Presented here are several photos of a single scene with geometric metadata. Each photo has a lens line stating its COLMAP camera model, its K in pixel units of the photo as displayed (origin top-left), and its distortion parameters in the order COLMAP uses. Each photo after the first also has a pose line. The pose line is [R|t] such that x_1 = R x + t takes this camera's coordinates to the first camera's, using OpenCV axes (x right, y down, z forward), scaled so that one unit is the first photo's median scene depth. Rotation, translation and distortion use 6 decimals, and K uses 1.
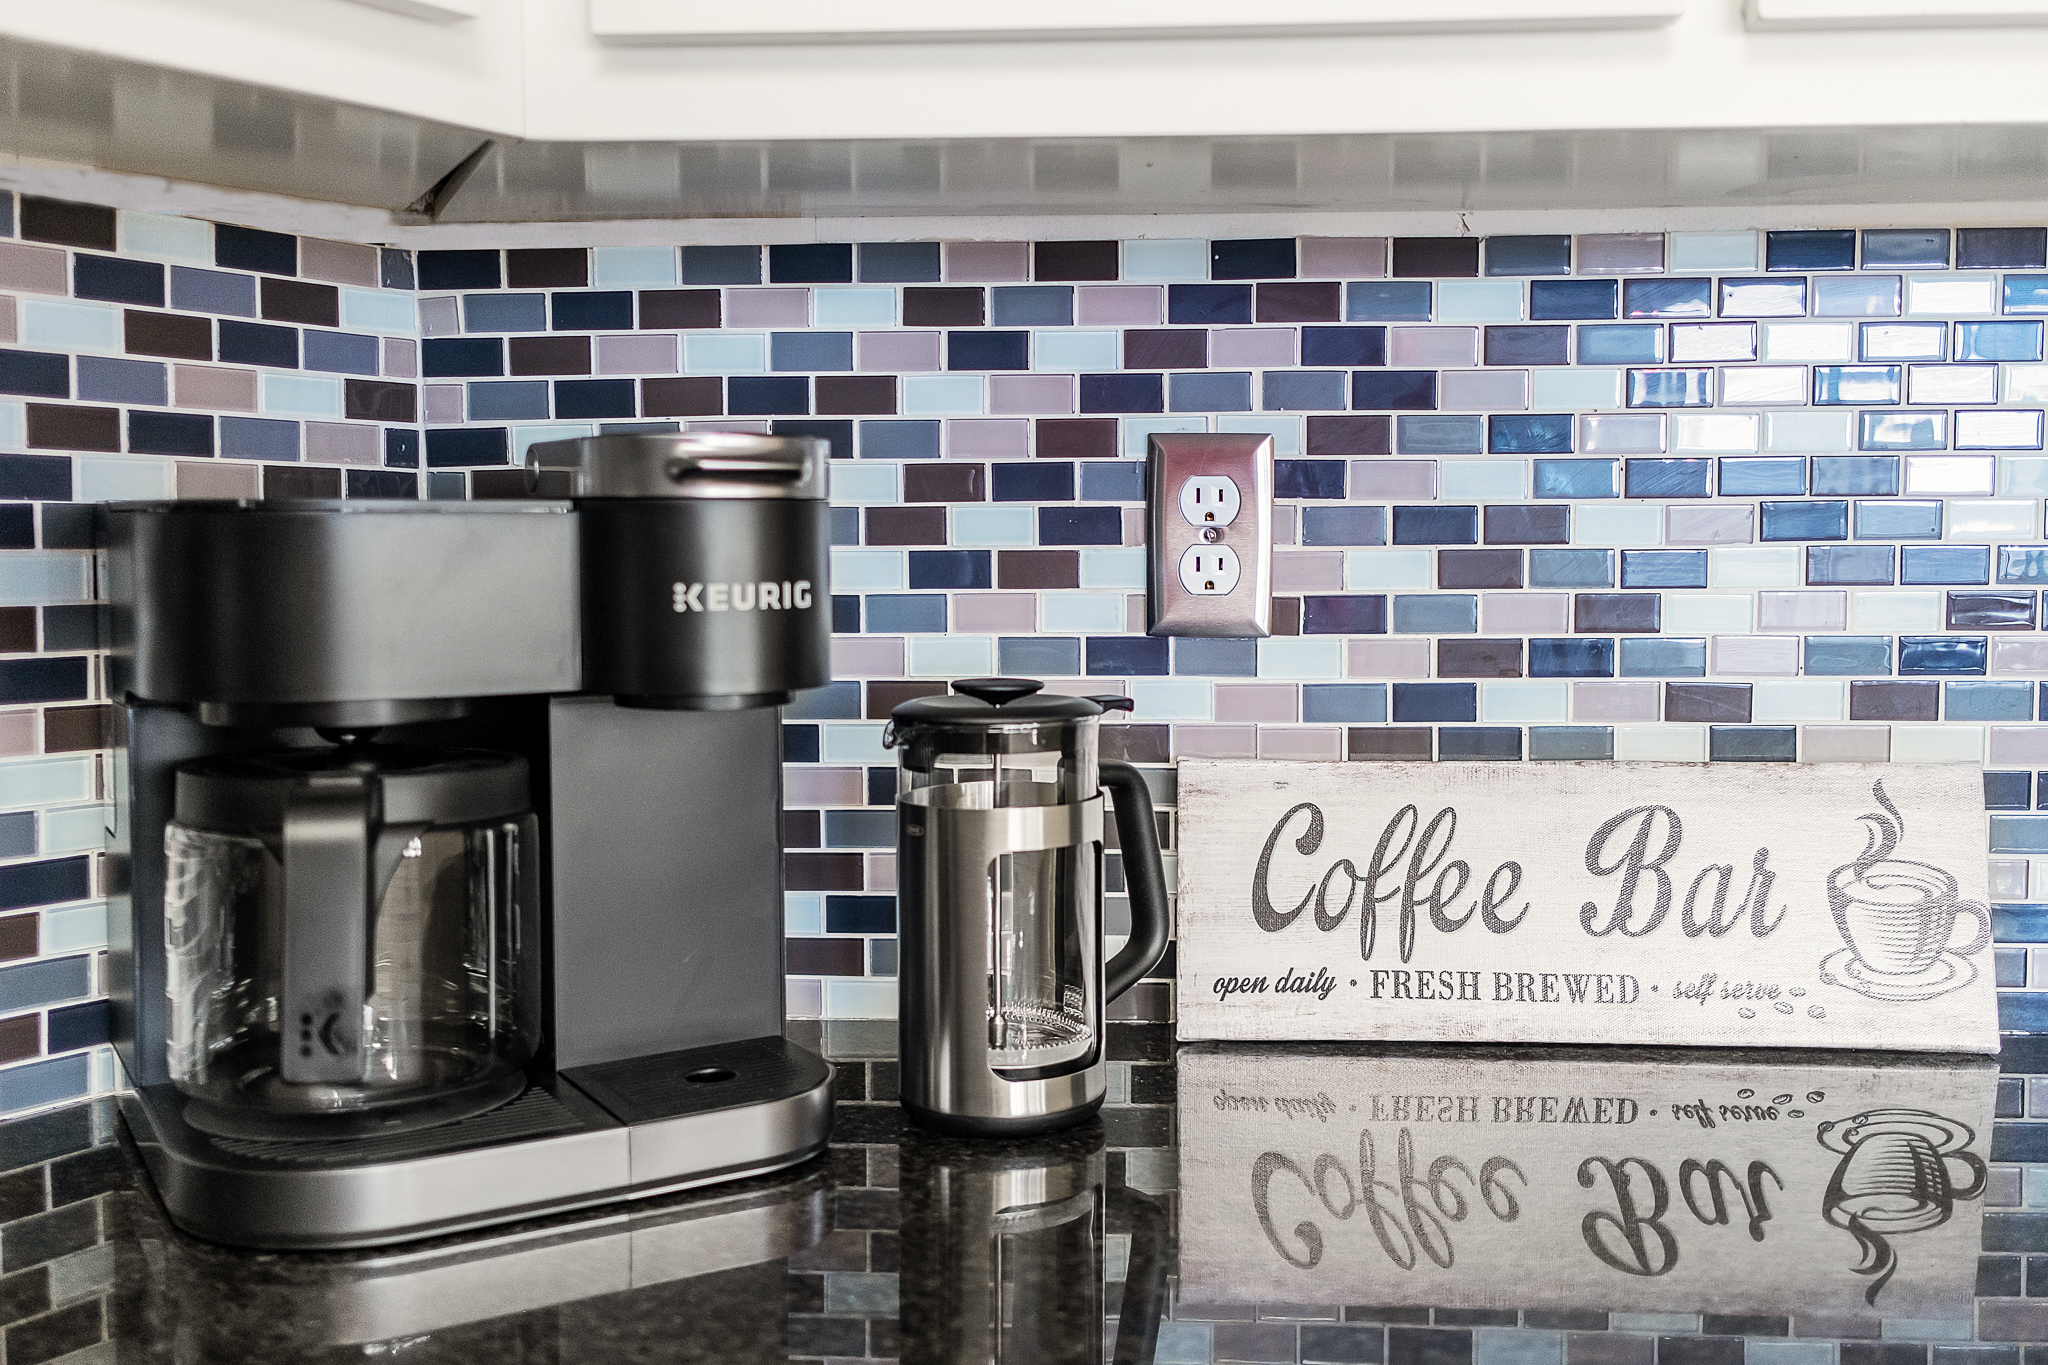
lens RADIAL K [[1674.8, 0, 1024.3], [0, 1674.8, 619.2], [0, 0, 1]] dist [0.054830, -0.104214]
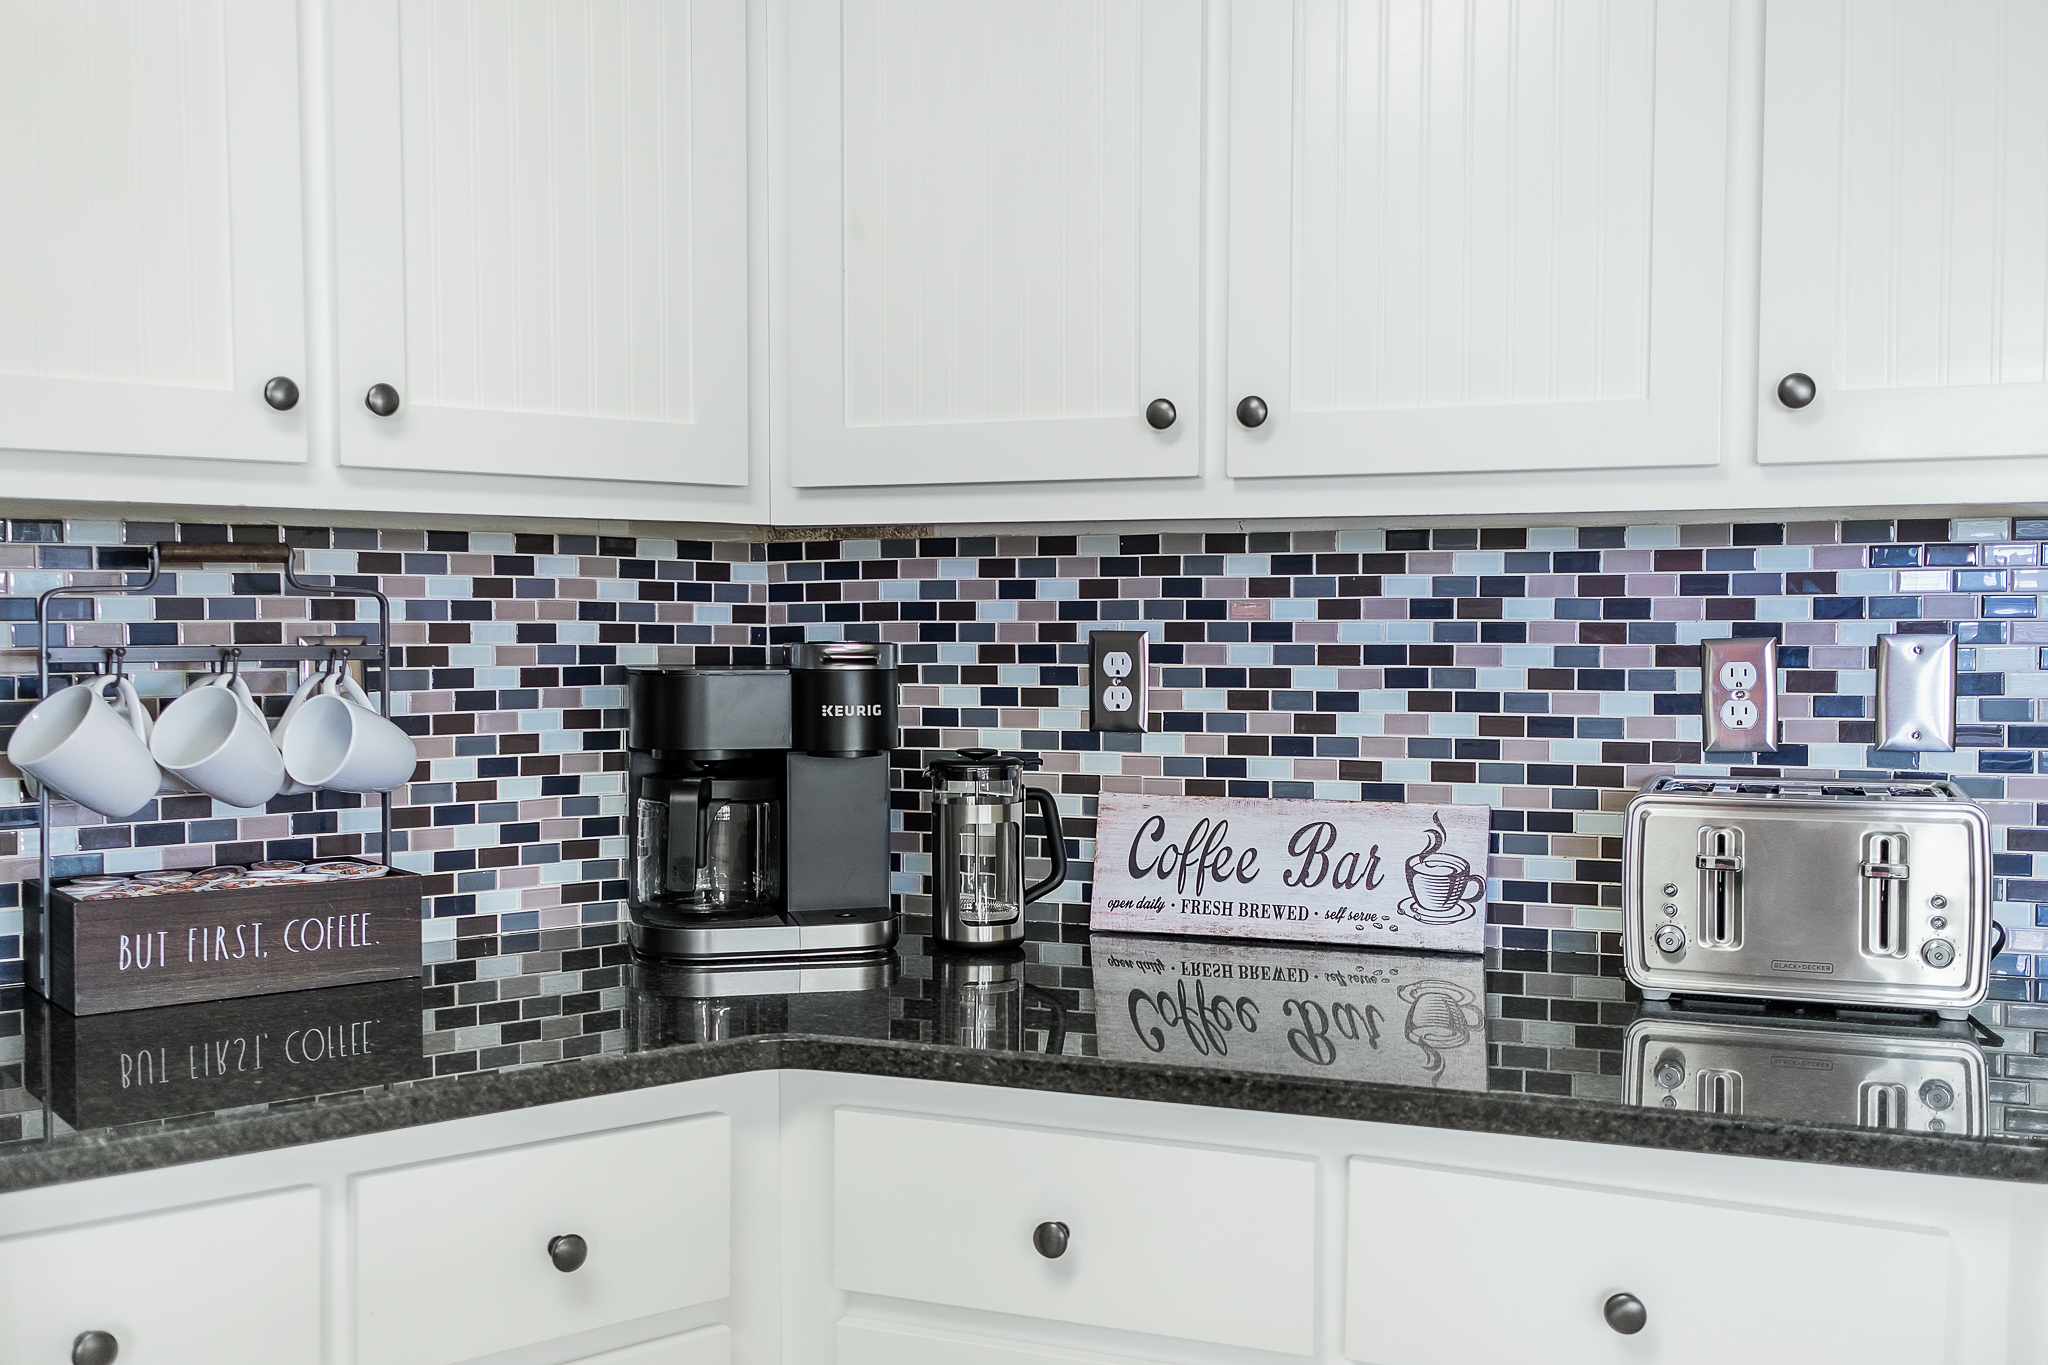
lens RADIAL K [[1674.8, 0, 1024.3], [0, 1674.8, 619.2], [0, 0, 1]] dist [0.054830, -0.104214]
pose [[0.956900, -0.002270, -0.290407, 0.594936], [-0.015149, 0.998218, -0.057720, -0.006954], [0.290021, 0.059632, 0.955161, -0.968211]]
